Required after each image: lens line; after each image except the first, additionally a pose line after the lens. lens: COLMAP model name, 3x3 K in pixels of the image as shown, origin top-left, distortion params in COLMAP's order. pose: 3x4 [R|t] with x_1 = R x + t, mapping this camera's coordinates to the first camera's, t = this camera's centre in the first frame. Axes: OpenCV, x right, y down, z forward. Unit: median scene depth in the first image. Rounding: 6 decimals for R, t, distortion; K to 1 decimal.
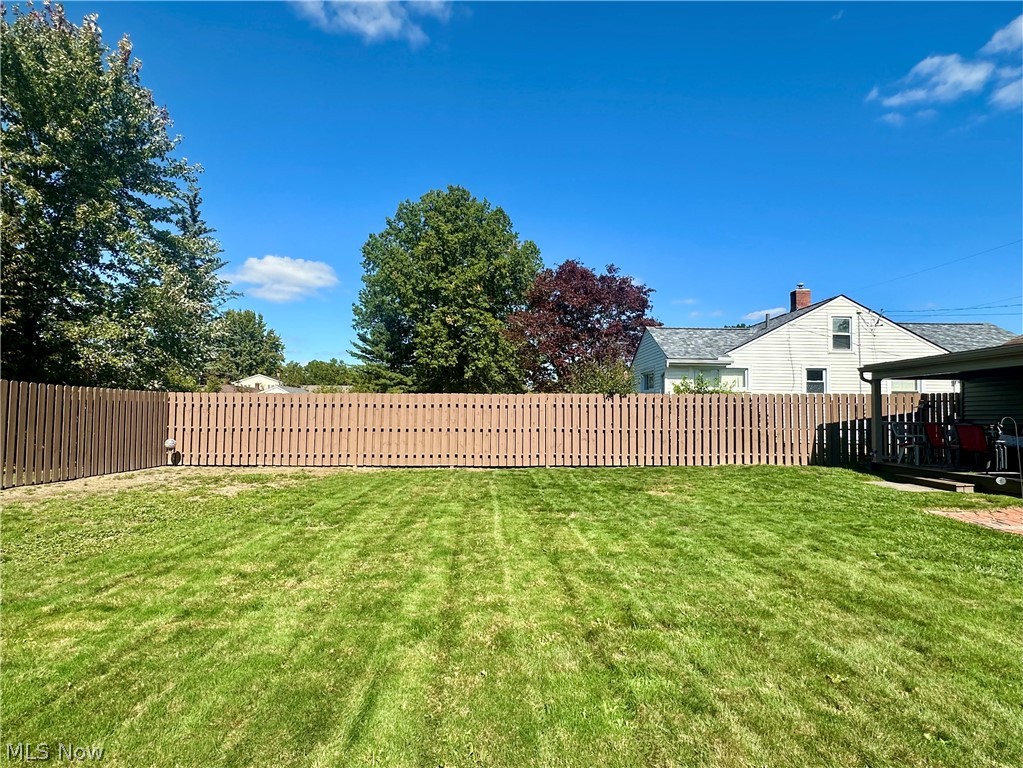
lens RADIAL K [[584.9, 0, 512.2], [0, 584.9, 384.6], [0, 0, 1]] dist [-0.007023, -0.001394]
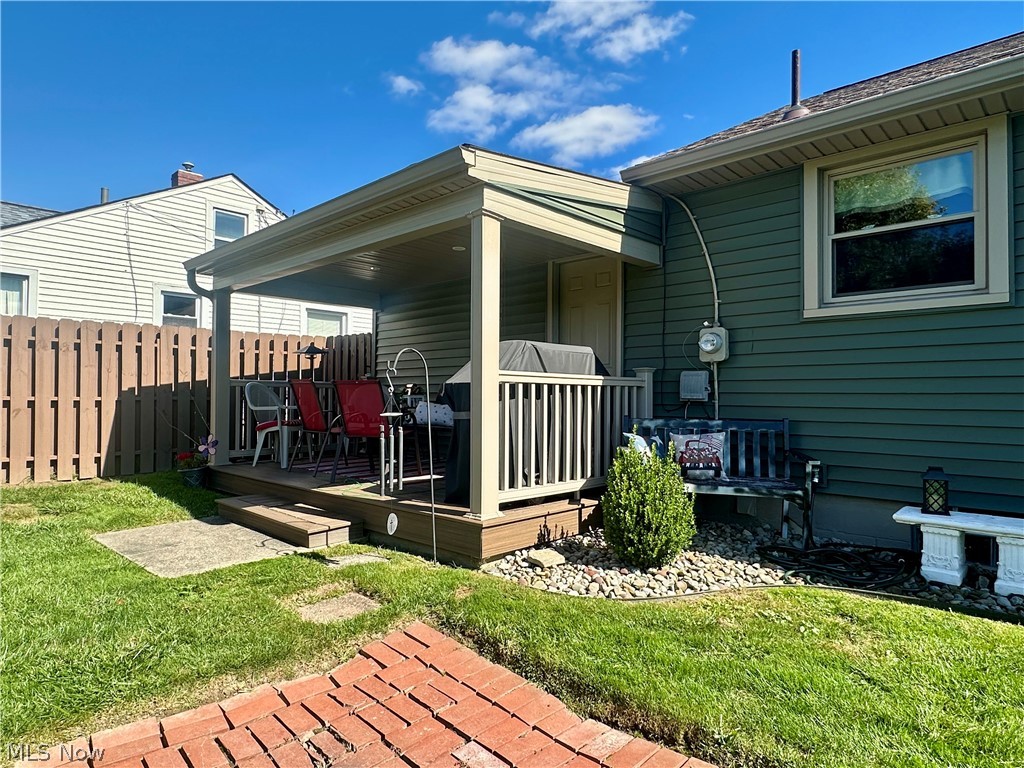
lens RADIAL K [[611.4, 0, 504.0], [0, 611.4, 392.3], [0, 0, 1]] dist [-0.005472, -0.001411]
pose [[0.707871, 0.005604, 0.706320, 0.325792], [-0.040042, 0.998679, 0.032207, 0.036139], [-0.705206, -0.051081, 0.707160, 0.359979]]
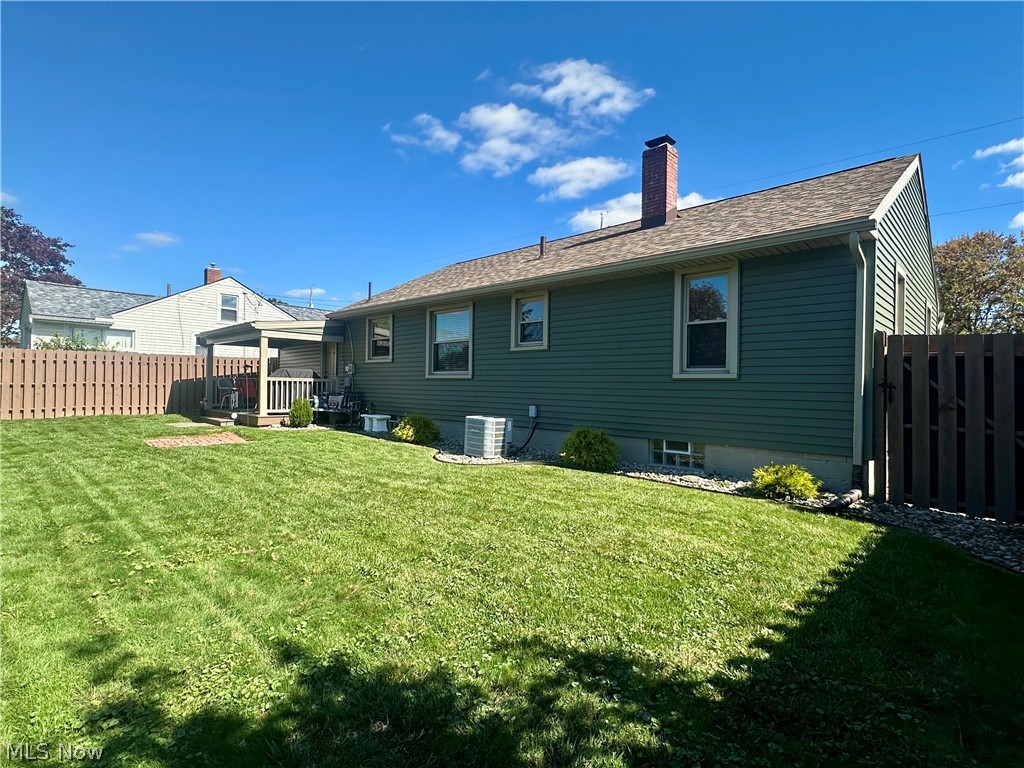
lens RADIAL K [[517.7, 0, 512.3], [0, 517.7, 387.6], [0, 0, 1]] dist [-0.001094, -0.000595]
pose [[0.712761, 0.003406, 0.701399, 0.224551], [-0.048643, 0.997821, 0.044585, 0.001786], [-0.699718, -0.065897, 0.711373, -0.210339]]
